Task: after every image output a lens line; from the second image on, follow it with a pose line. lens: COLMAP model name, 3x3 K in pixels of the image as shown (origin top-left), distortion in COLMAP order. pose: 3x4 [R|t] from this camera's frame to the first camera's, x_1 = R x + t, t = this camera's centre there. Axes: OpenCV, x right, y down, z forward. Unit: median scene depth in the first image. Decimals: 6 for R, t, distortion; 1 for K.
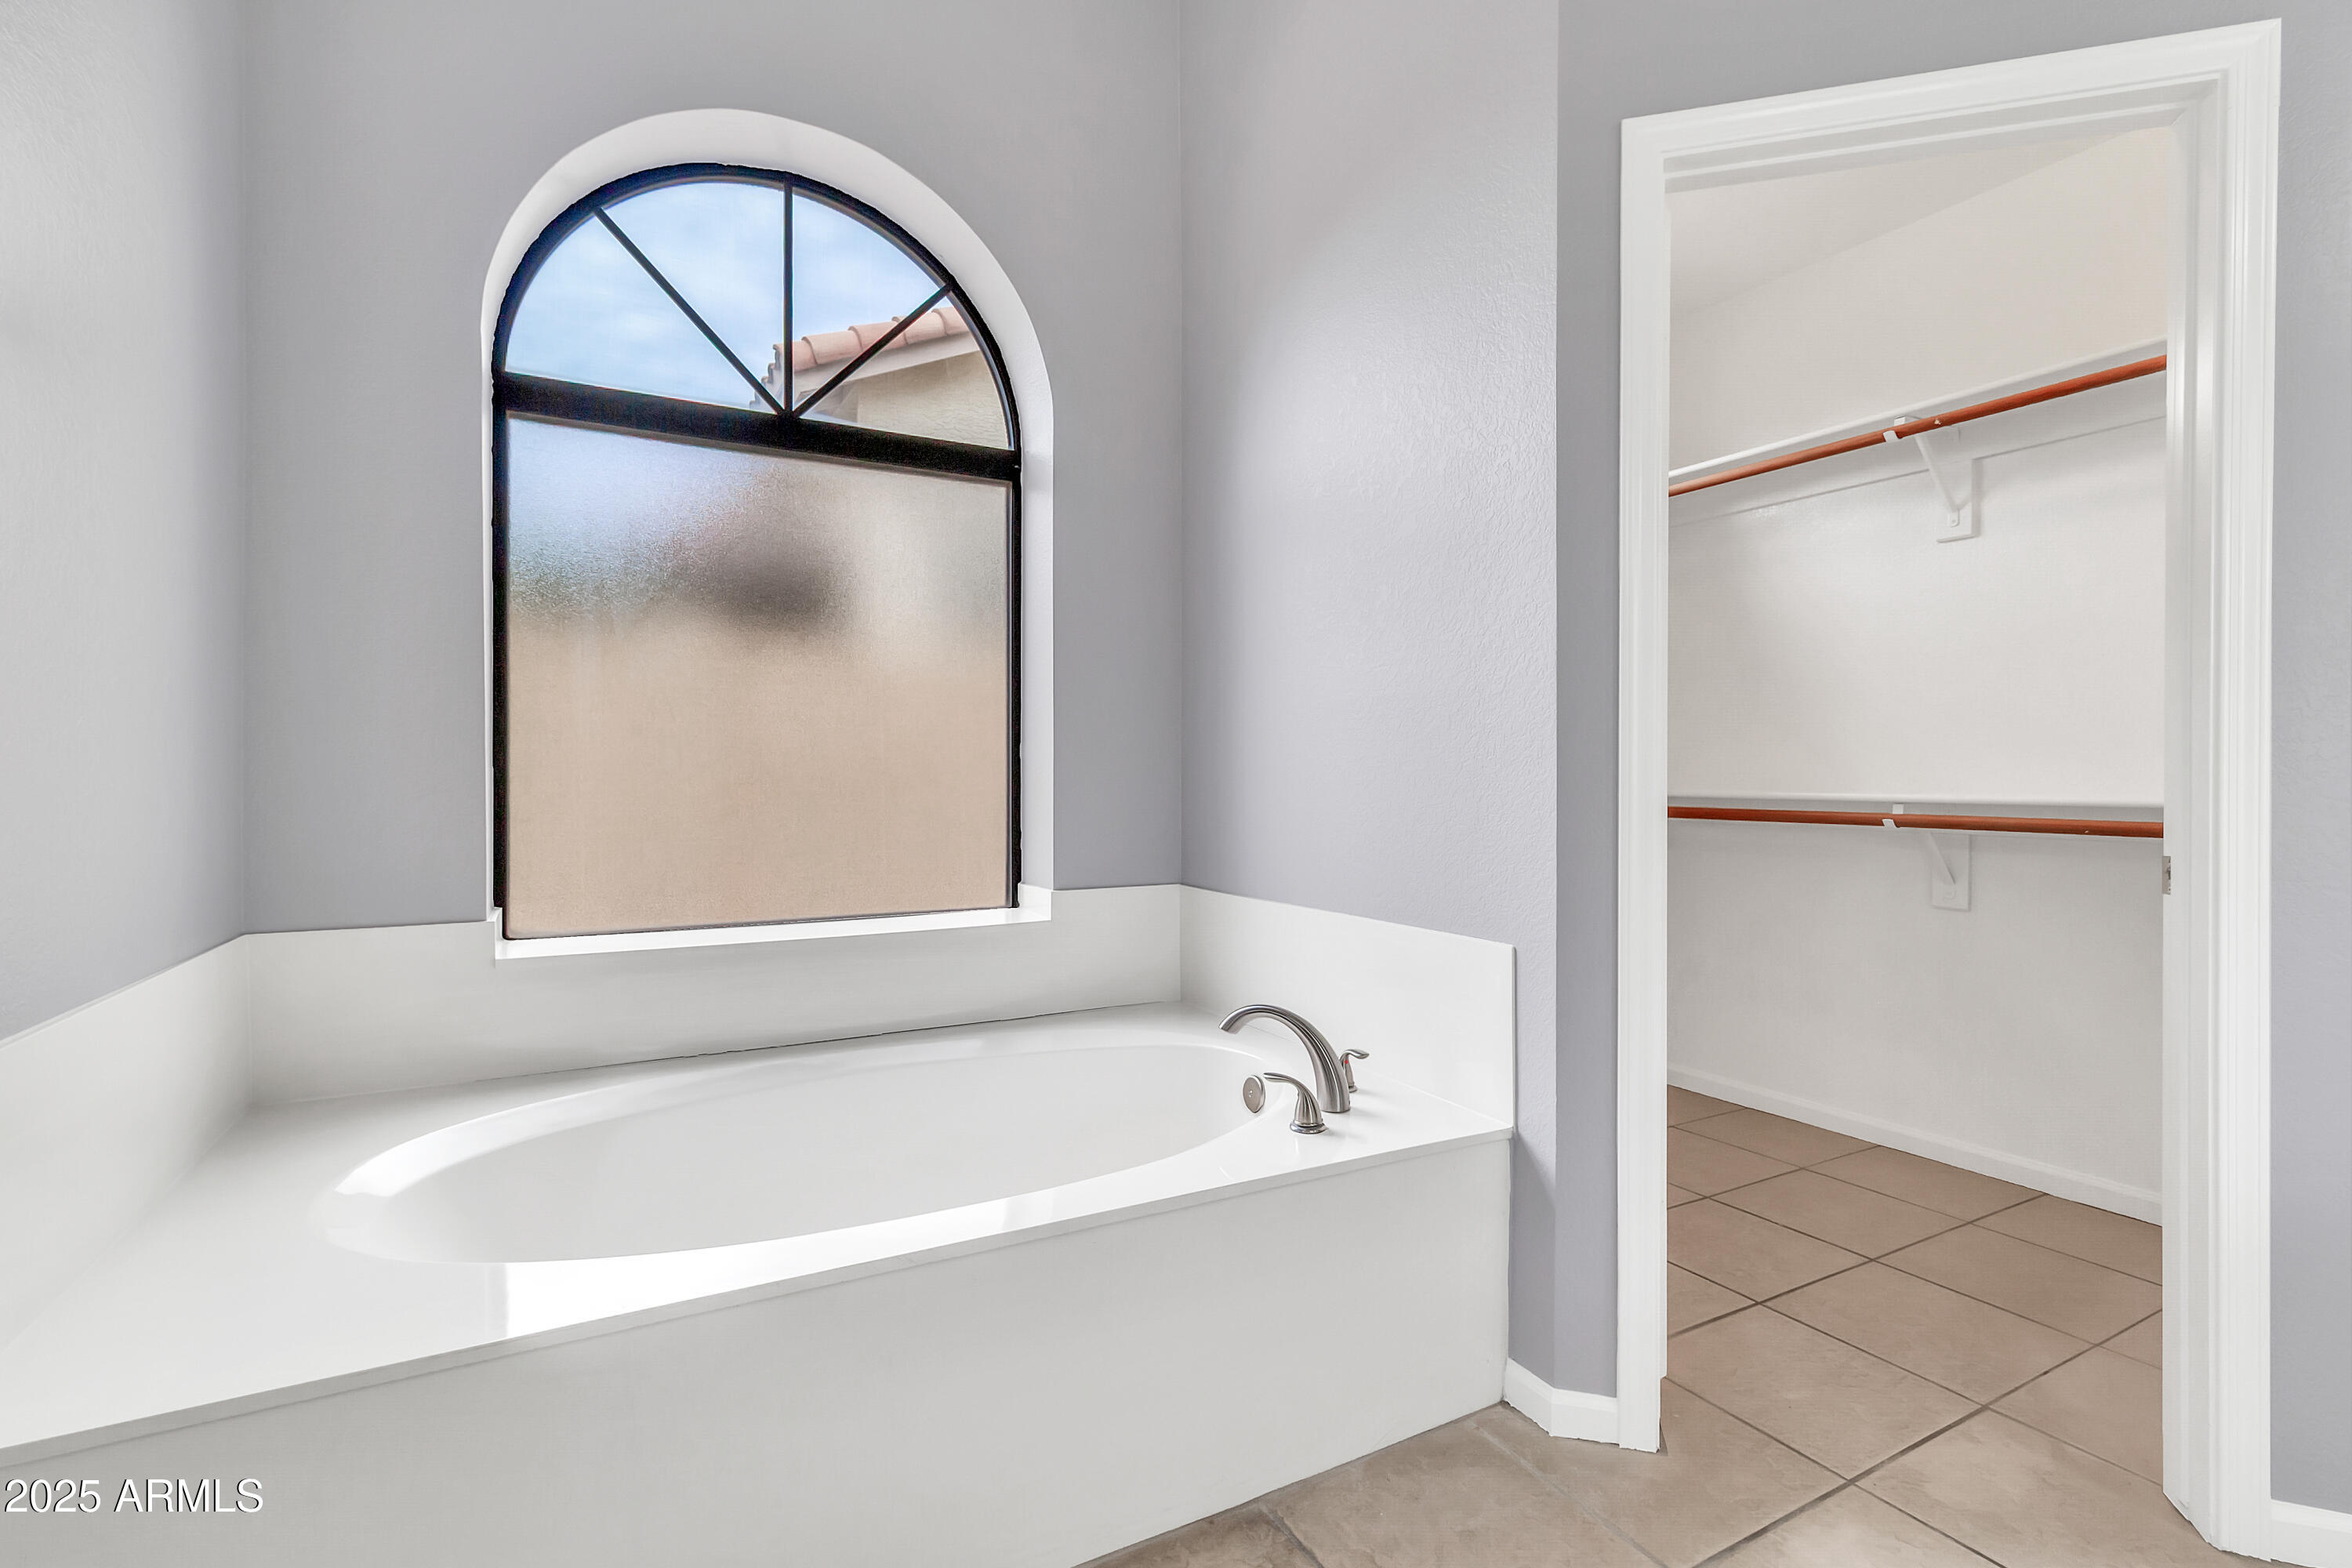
lens RADIAL K [[1084.6, 0, 1183.4], [0, 1084.6, 775.3], [0, 0, 1]] dist [0.003078, 0.000864]
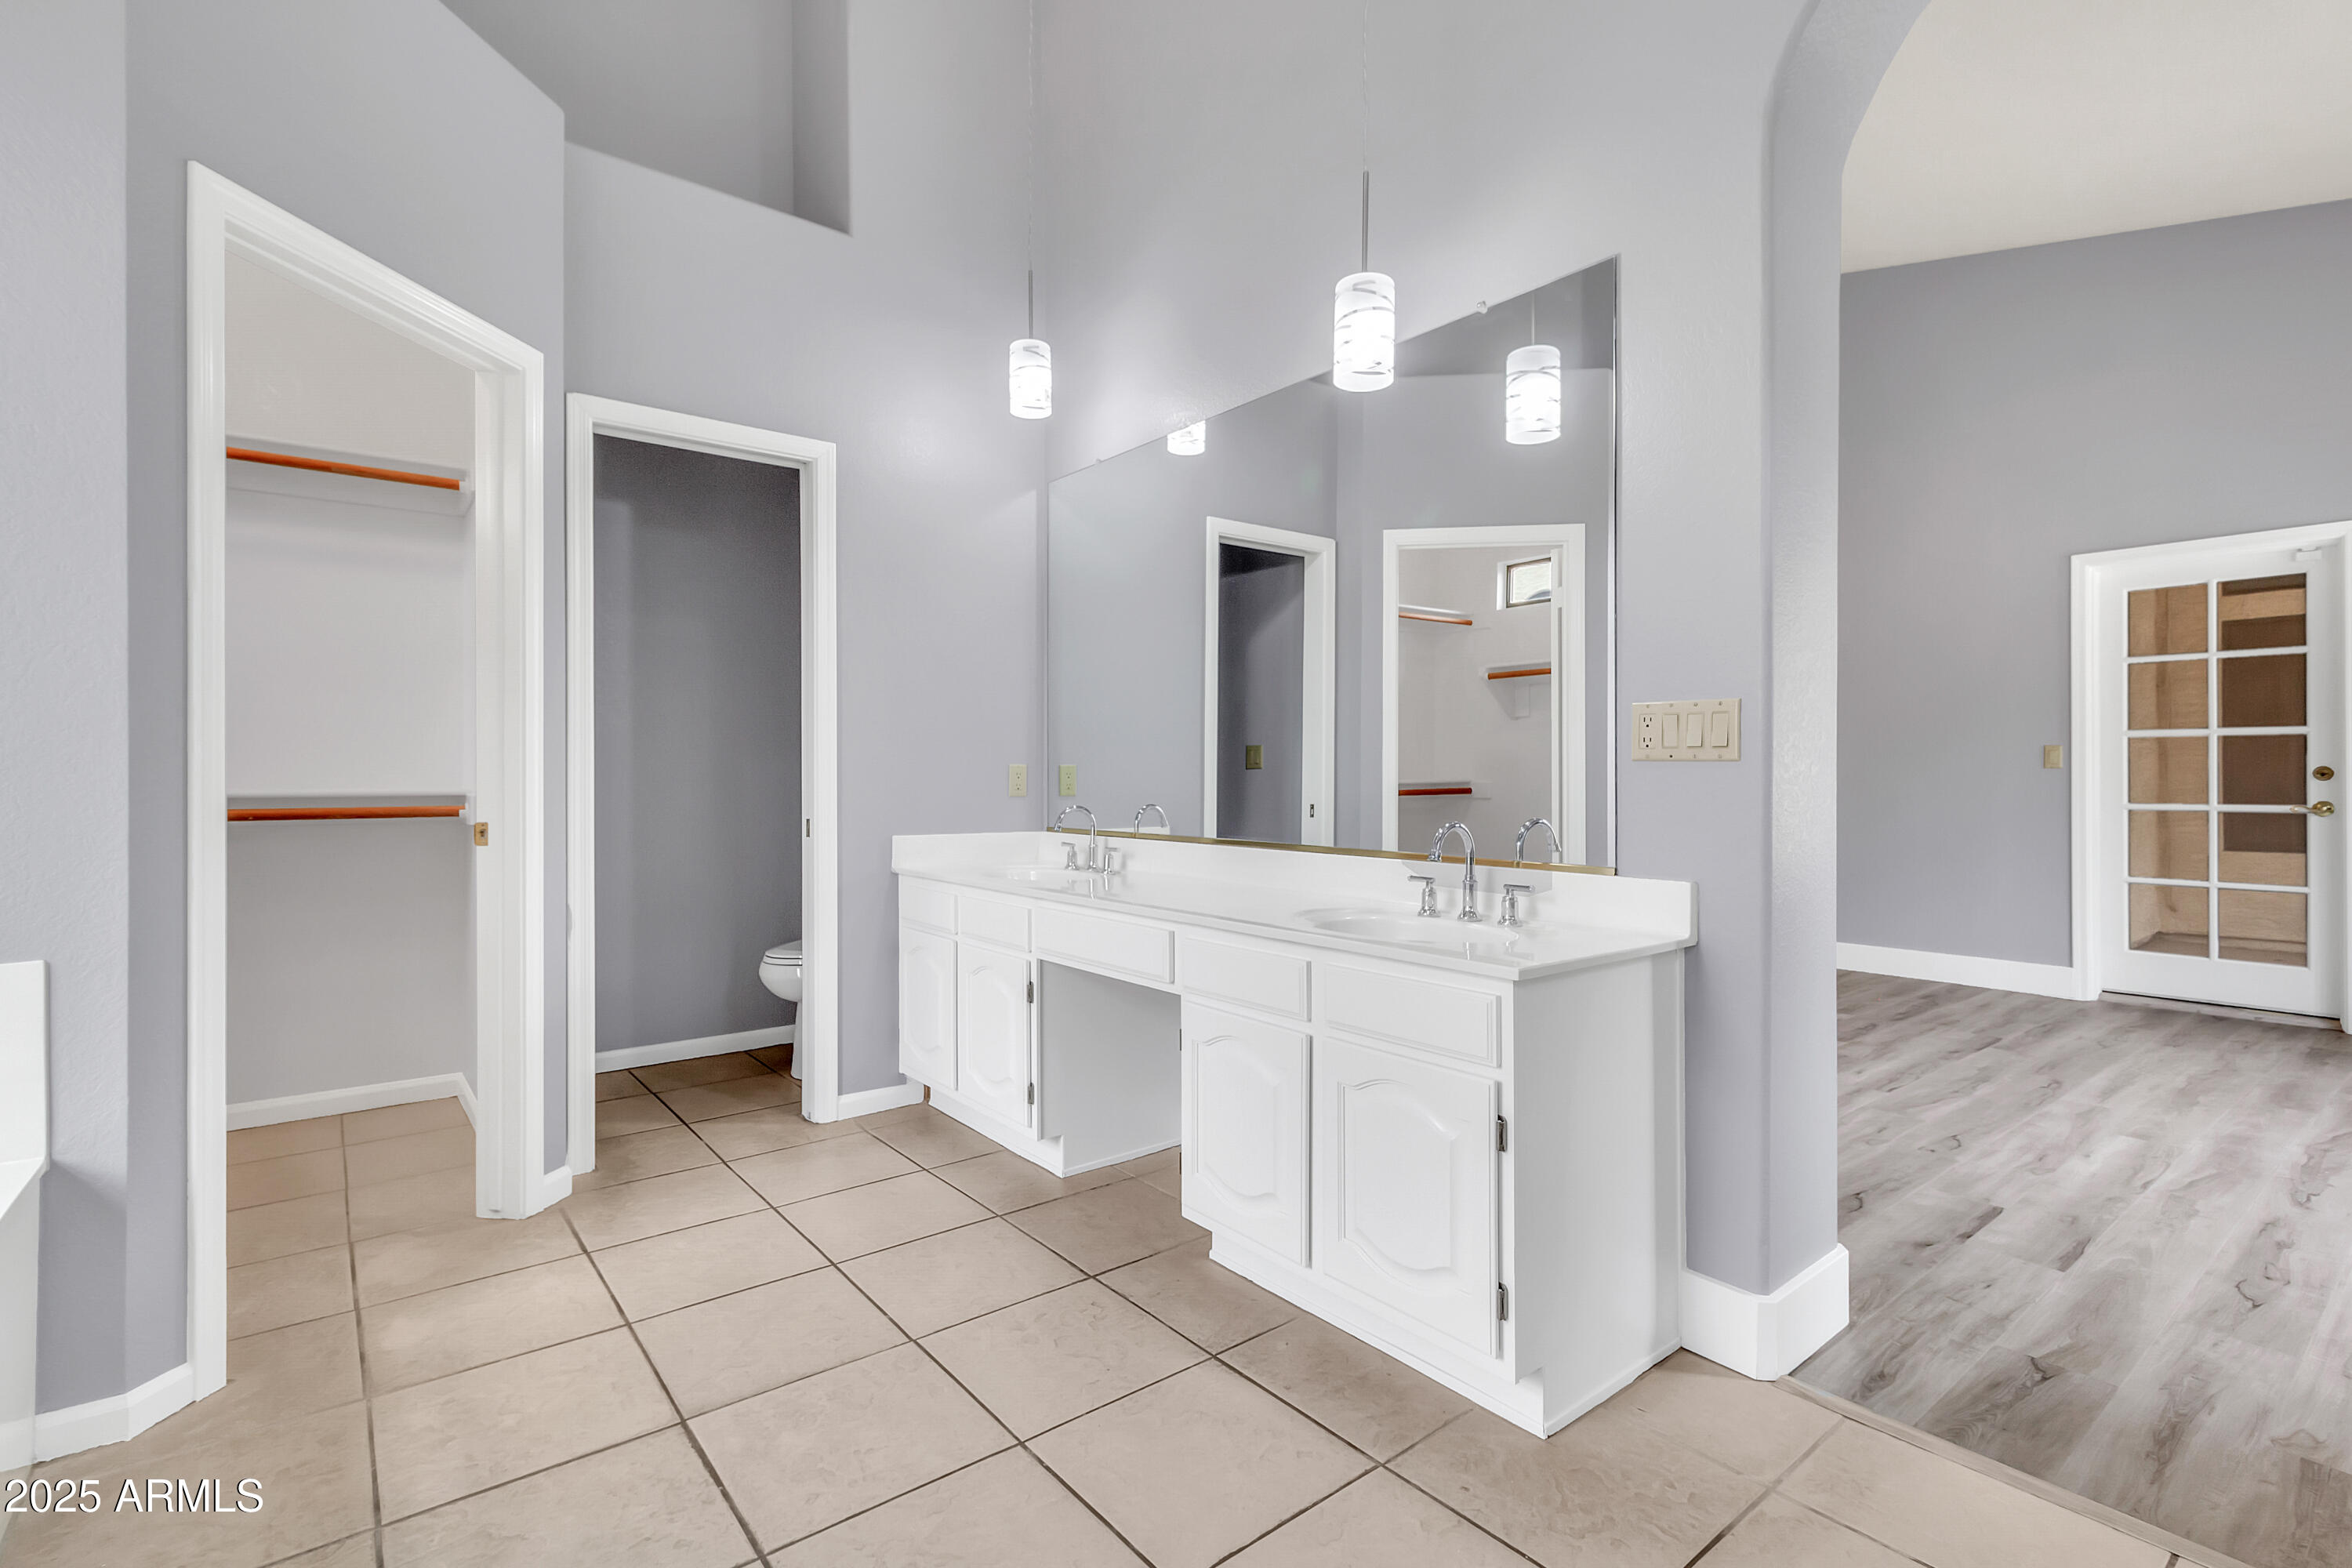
lens RADIAL K [[1084.6, 0, 1179.8], [0, 1084.6, 777.6], [0, 0, 1]] dist [0.003078, 0.000864]
pose [[-0.159293, -0.005168, 0.987218, -0.756087], [-0.010780, 0.999936, 0.003495, -0.013574], [-0.987173, -0.010085, -0.159338, 0.200713]]
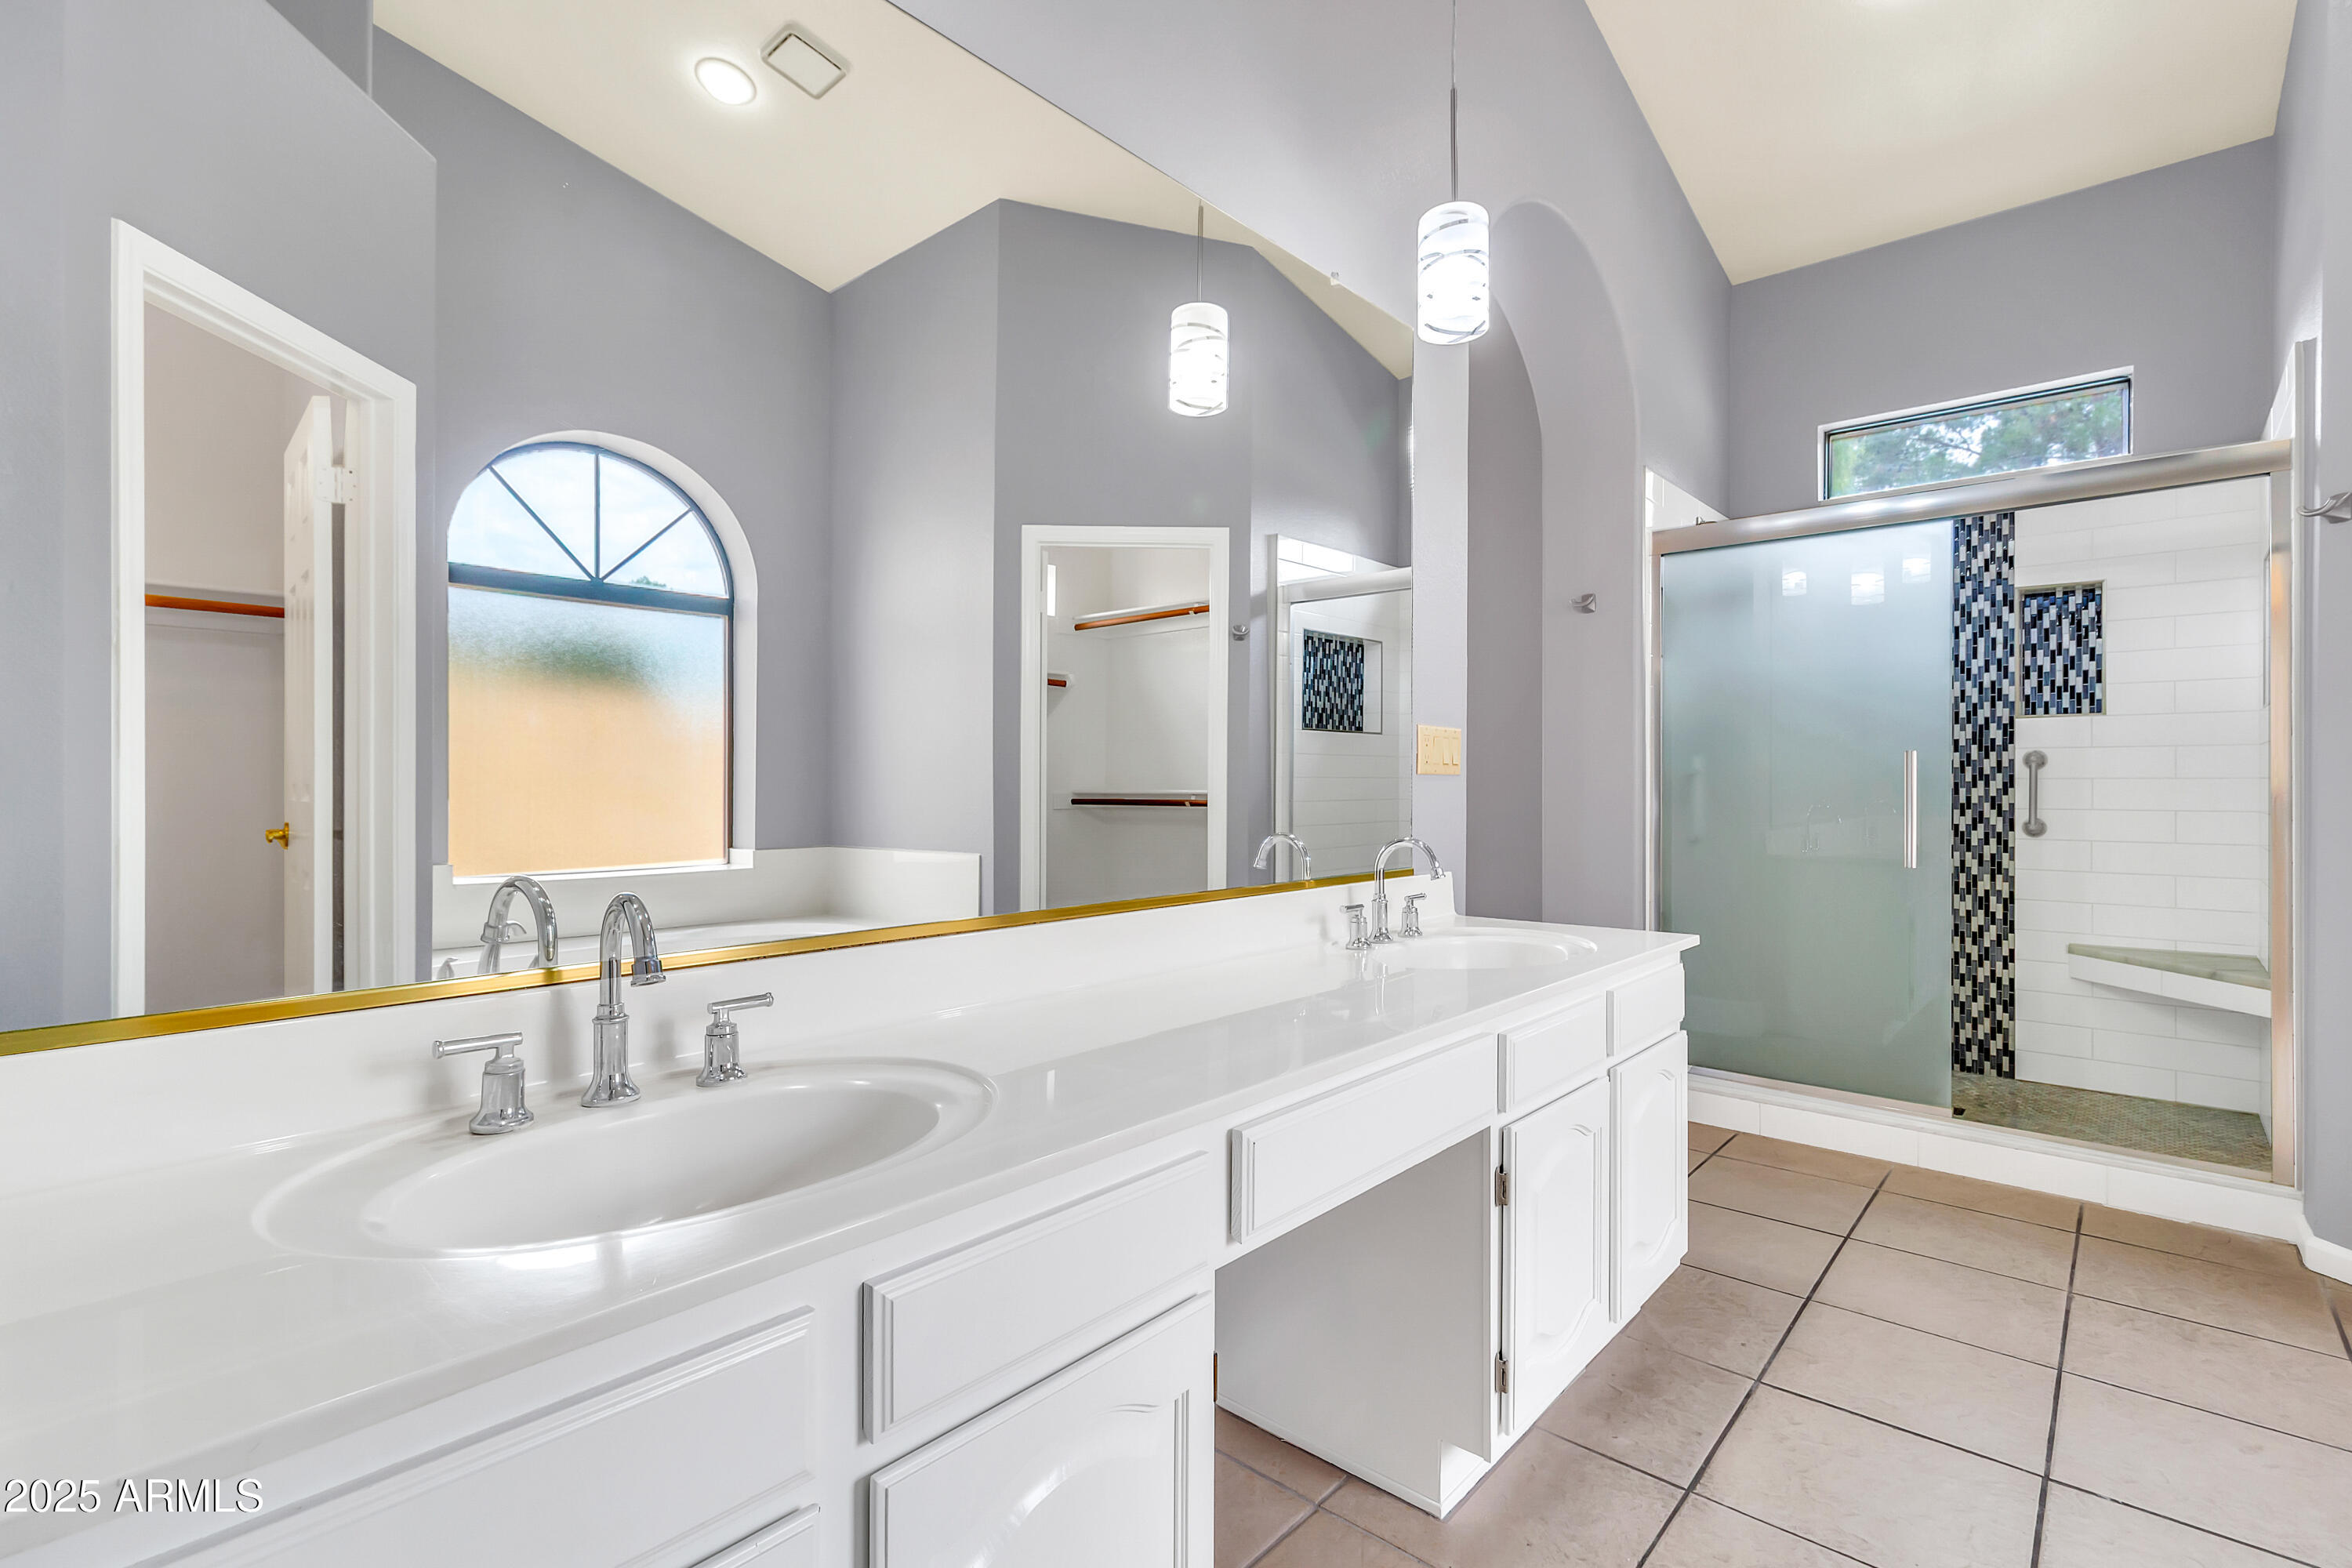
lens RADIAL K [[1084.6, 0, 1192.4], [0, 1084.6, 773.8], [0, 0, 1]] dist [0.003078, 0.000864]
pose [[0.943531, -0.001375, 0.331282, -0.053347], [0.000413, 0.999995, 0.002973, -0.031890], [-0.331285, -0.002668, 0.943527, -1.428022]]
